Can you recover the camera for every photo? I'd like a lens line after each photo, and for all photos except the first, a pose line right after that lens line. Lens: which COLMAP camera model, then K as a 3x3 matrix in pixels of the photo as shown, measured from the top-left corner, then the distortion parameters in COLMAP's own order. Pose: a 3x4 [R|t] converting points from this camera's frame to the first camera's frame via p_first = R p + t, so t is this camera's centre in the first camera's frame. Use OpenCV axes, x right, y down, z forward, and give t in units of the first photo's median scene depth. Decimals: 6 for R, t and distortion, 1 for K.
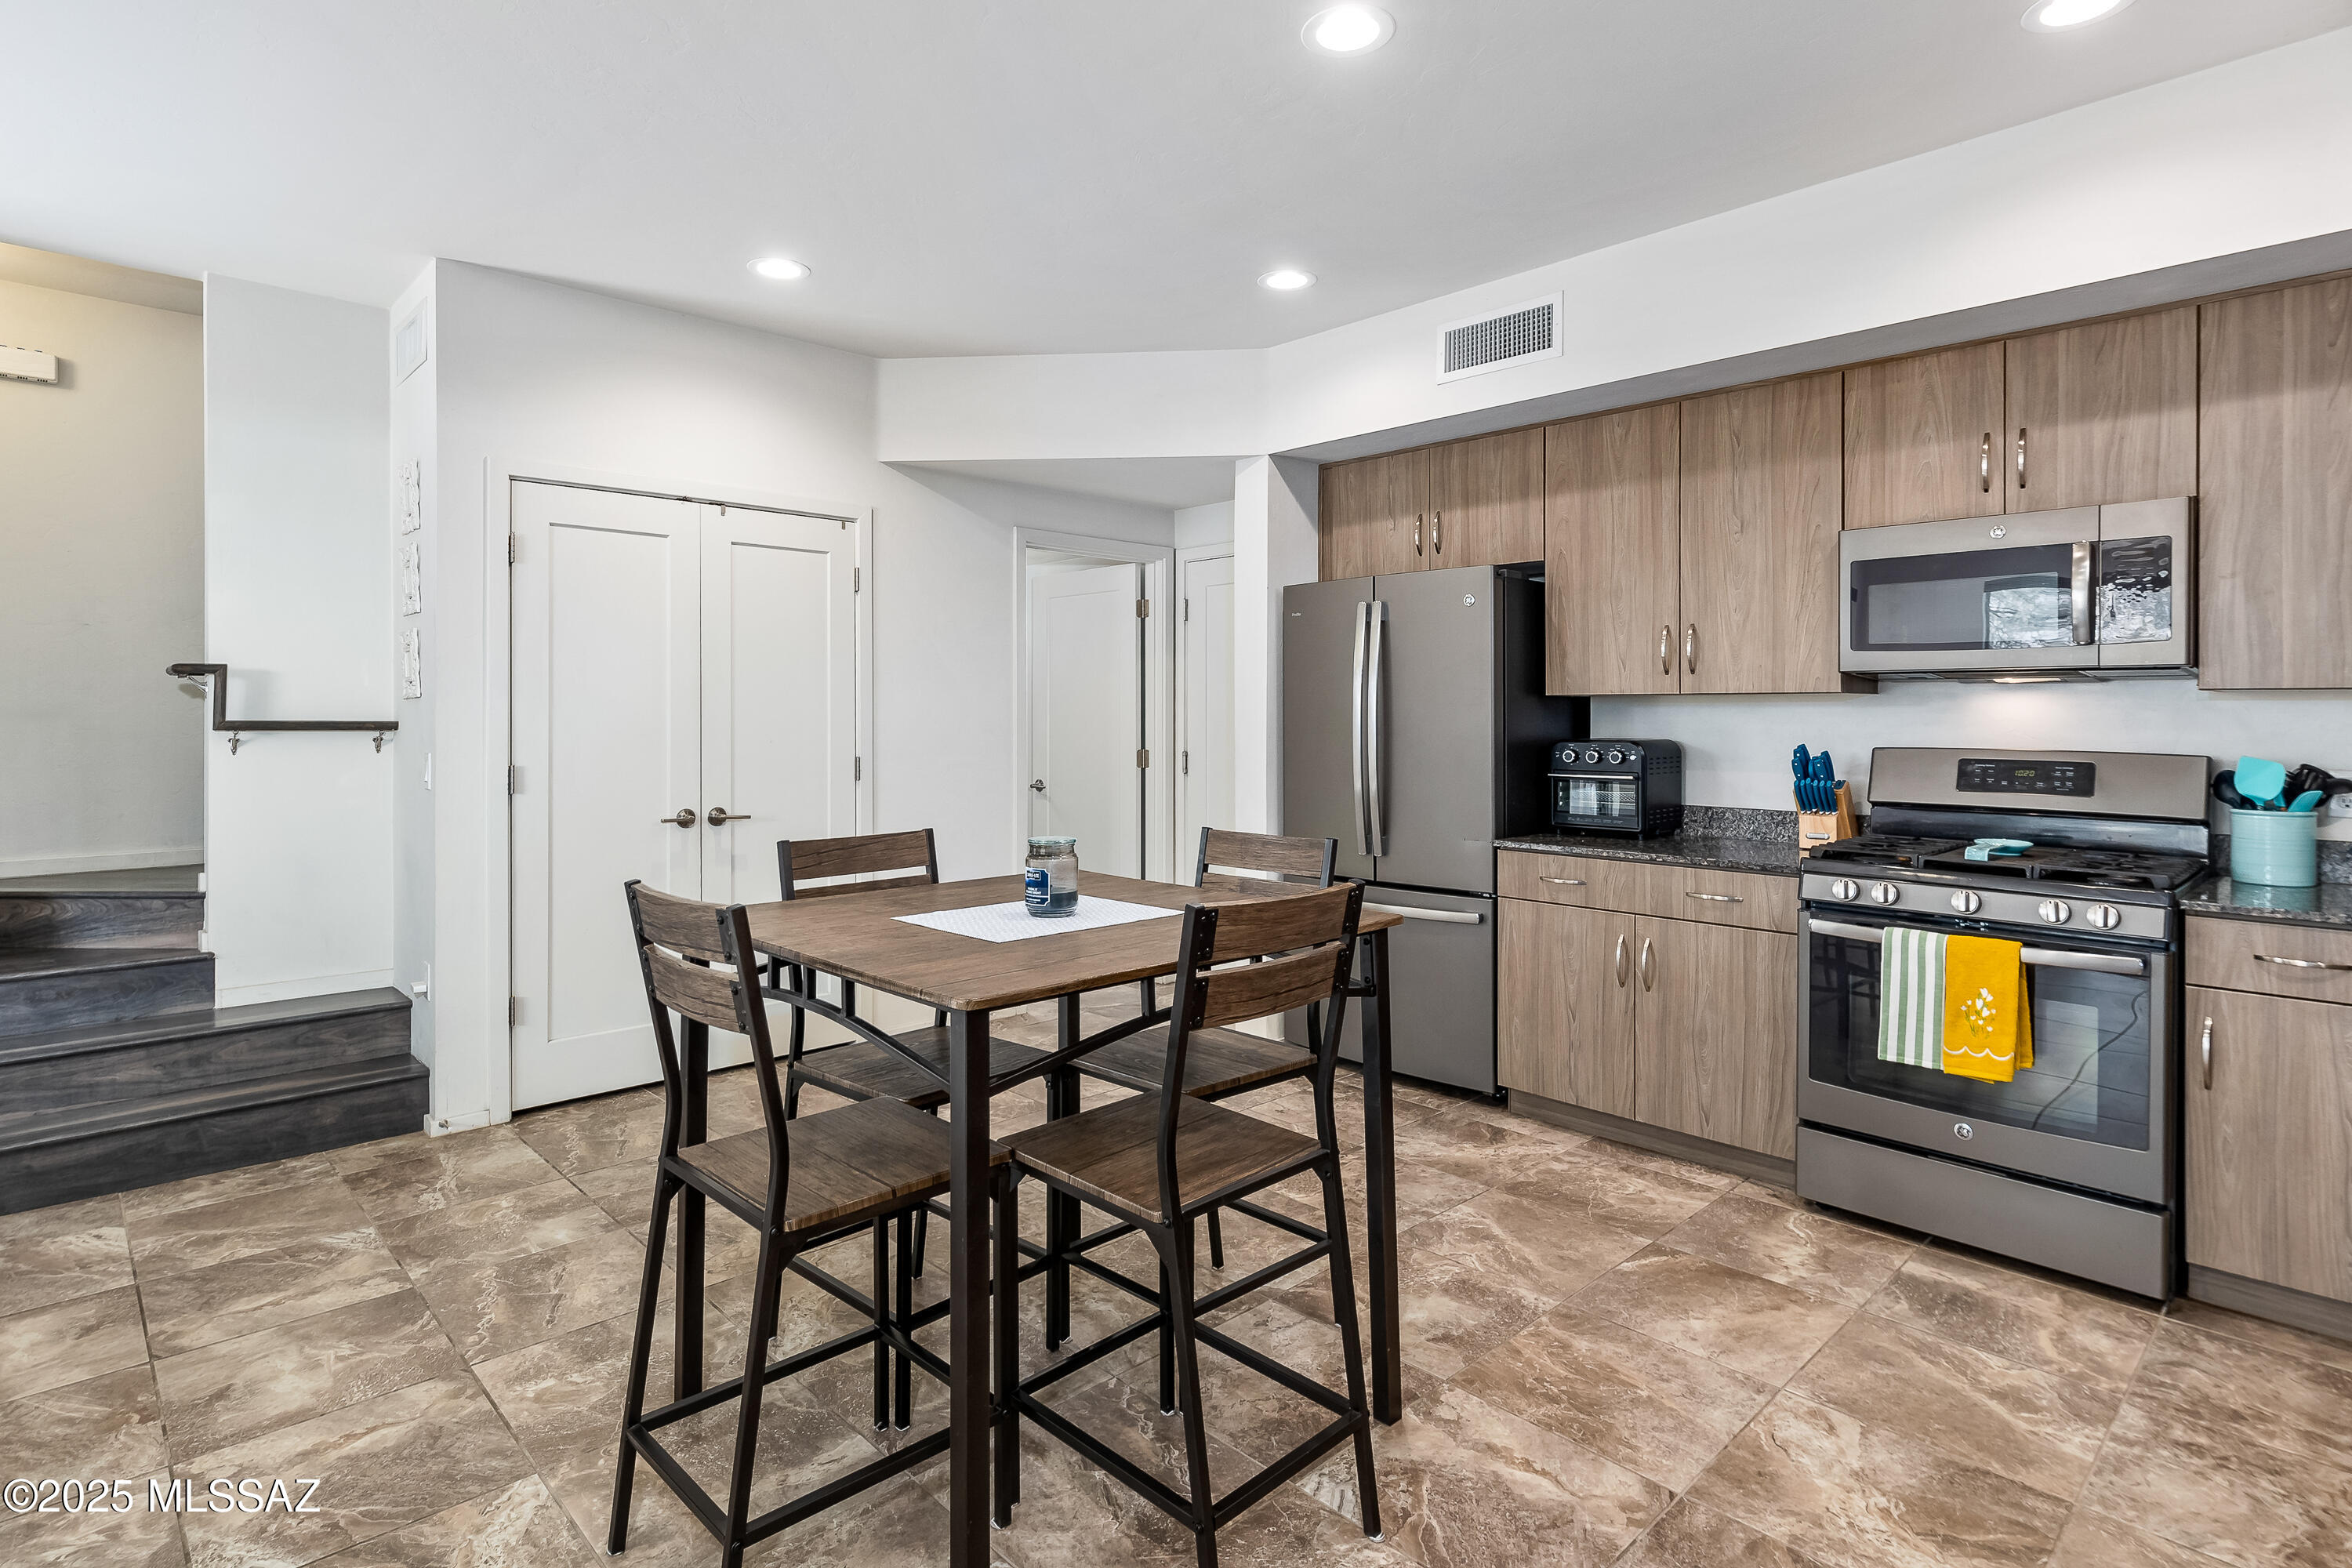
lens RADIAL K [[1201.5, 0, 1182.9], [0, 1201.5, 717.8], [0, 0, 1]] dist [0.003663, 0.000793]
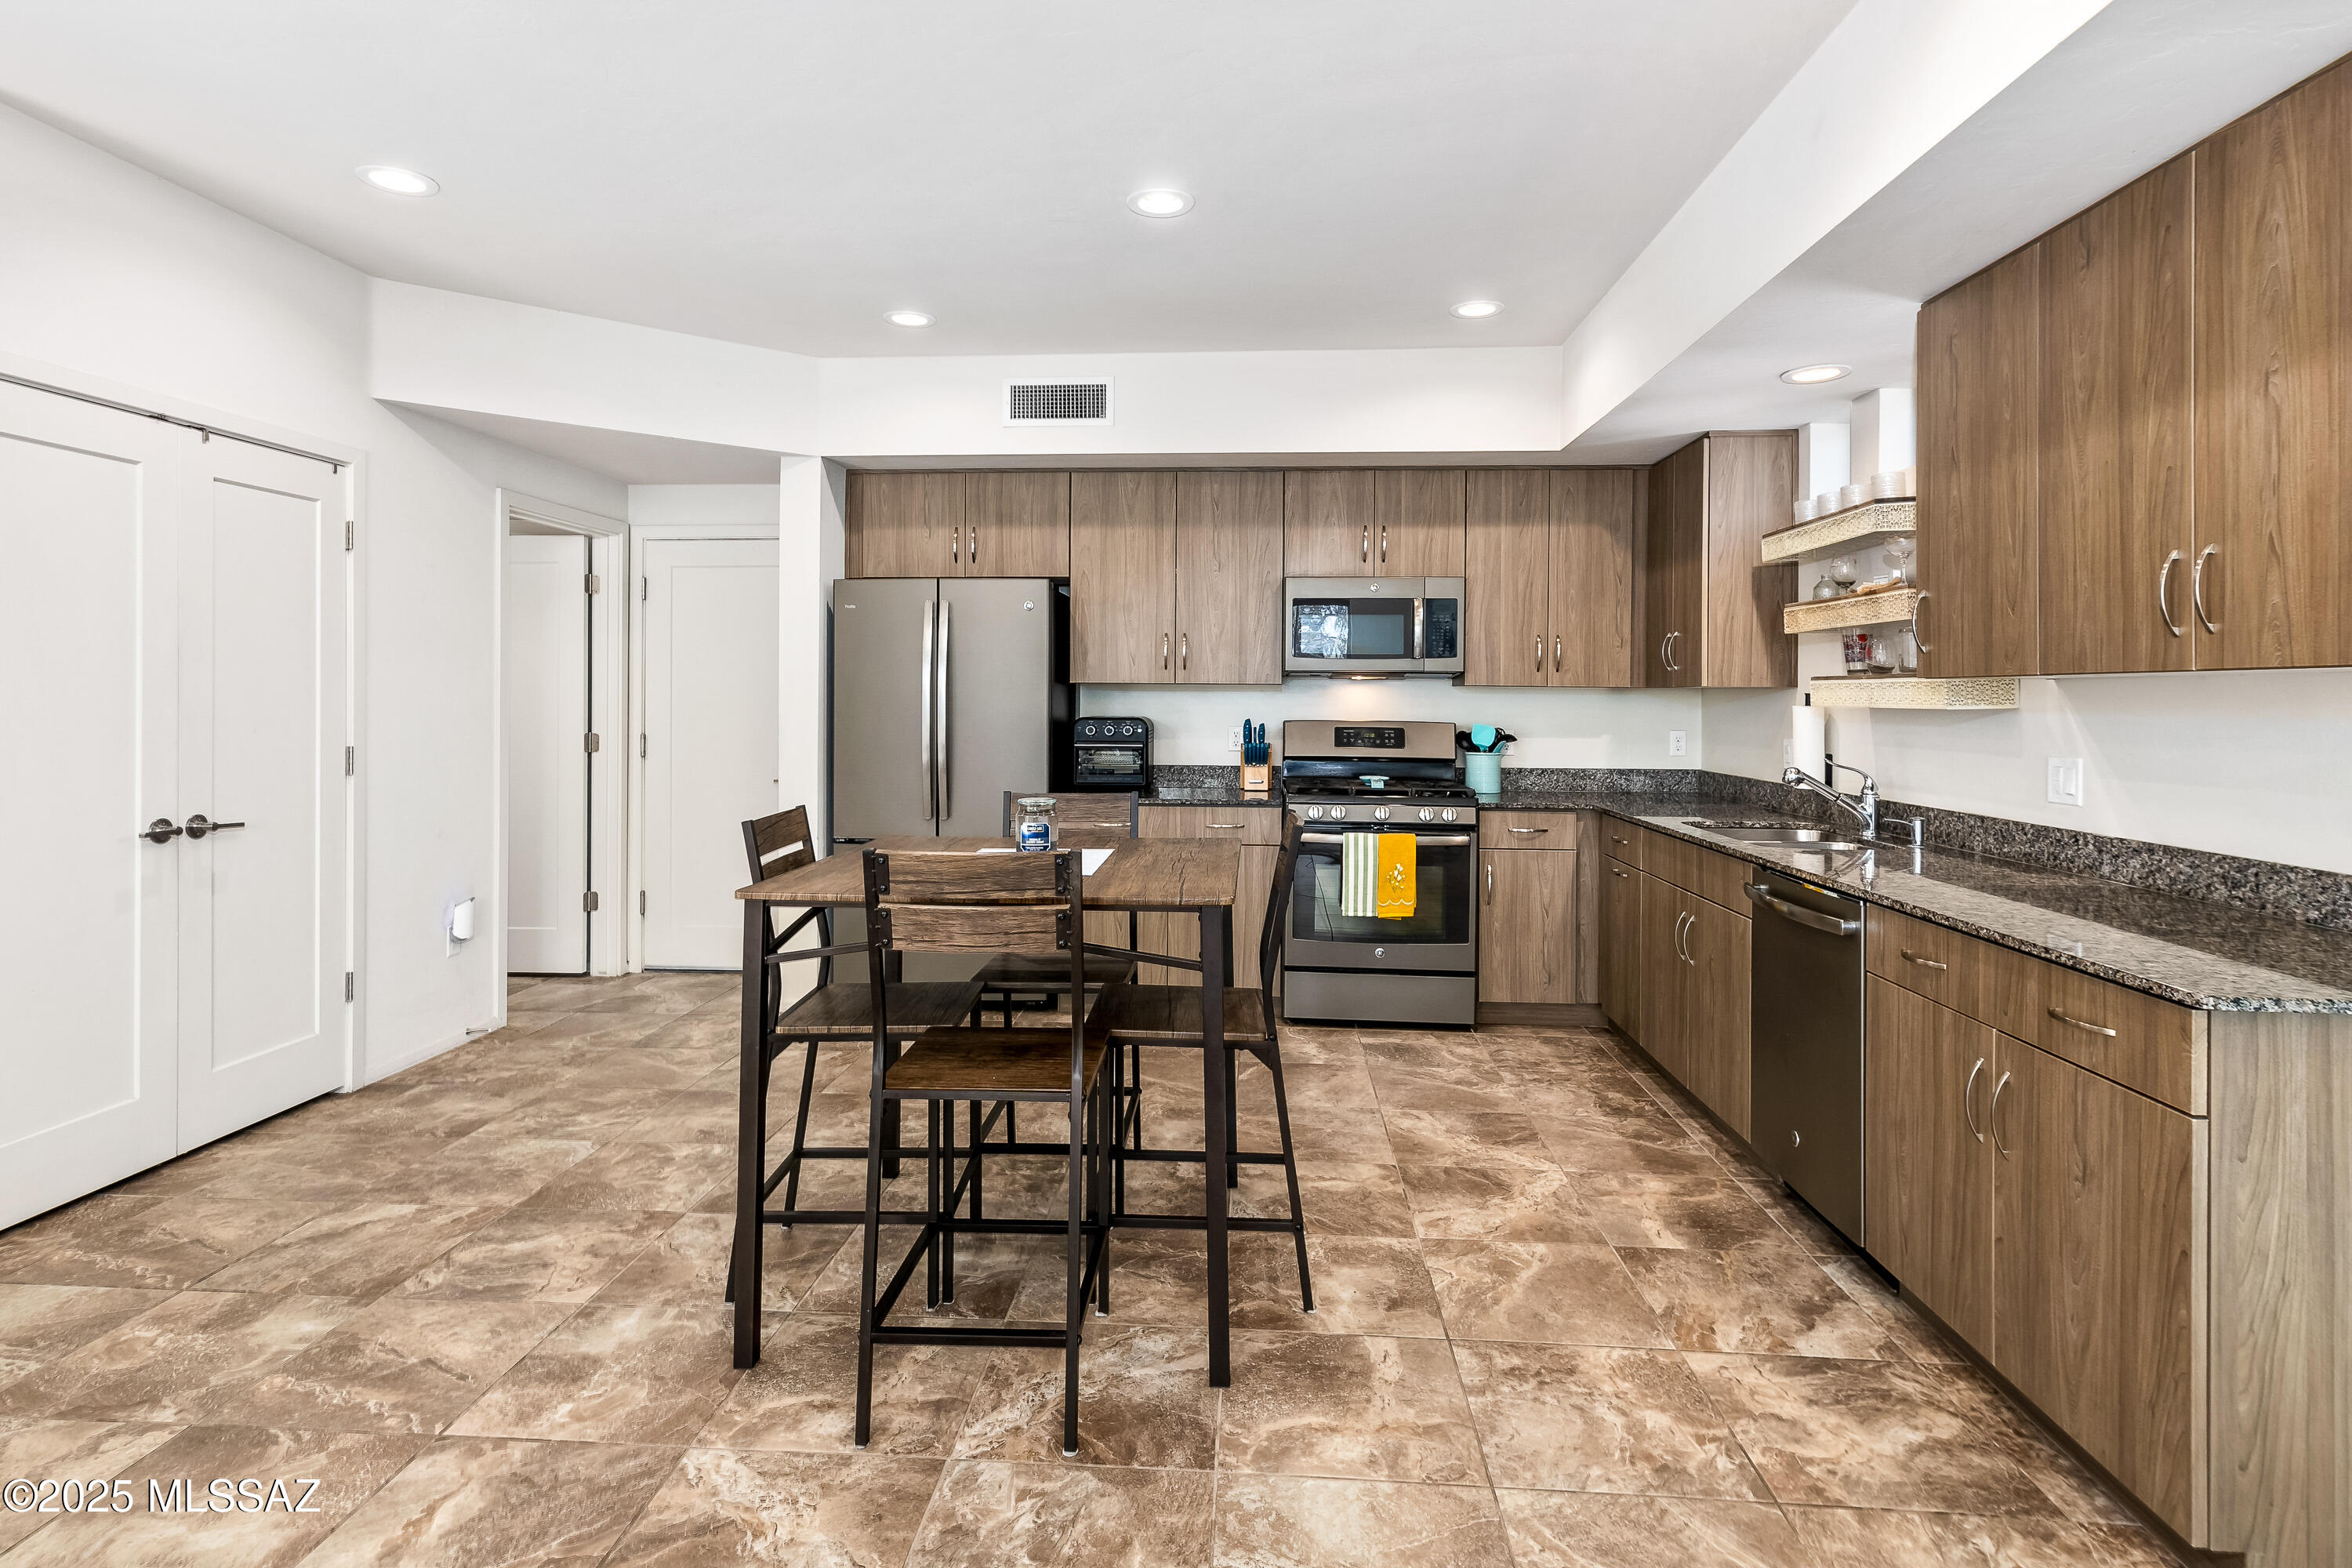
lens RADIAL K [[1201.5, 0, 1179.4], [0, 1201.5, 694.7], [0, 0, 1]] dist [0.003663, 0.000793]
pose [[0.733782, 0.003107, 0.679378, -0.540519], [-0.001811, 0.999995, -0.002617, -0.003604], [-0.679383, 0.000691, 0.733784, -0.014513]]
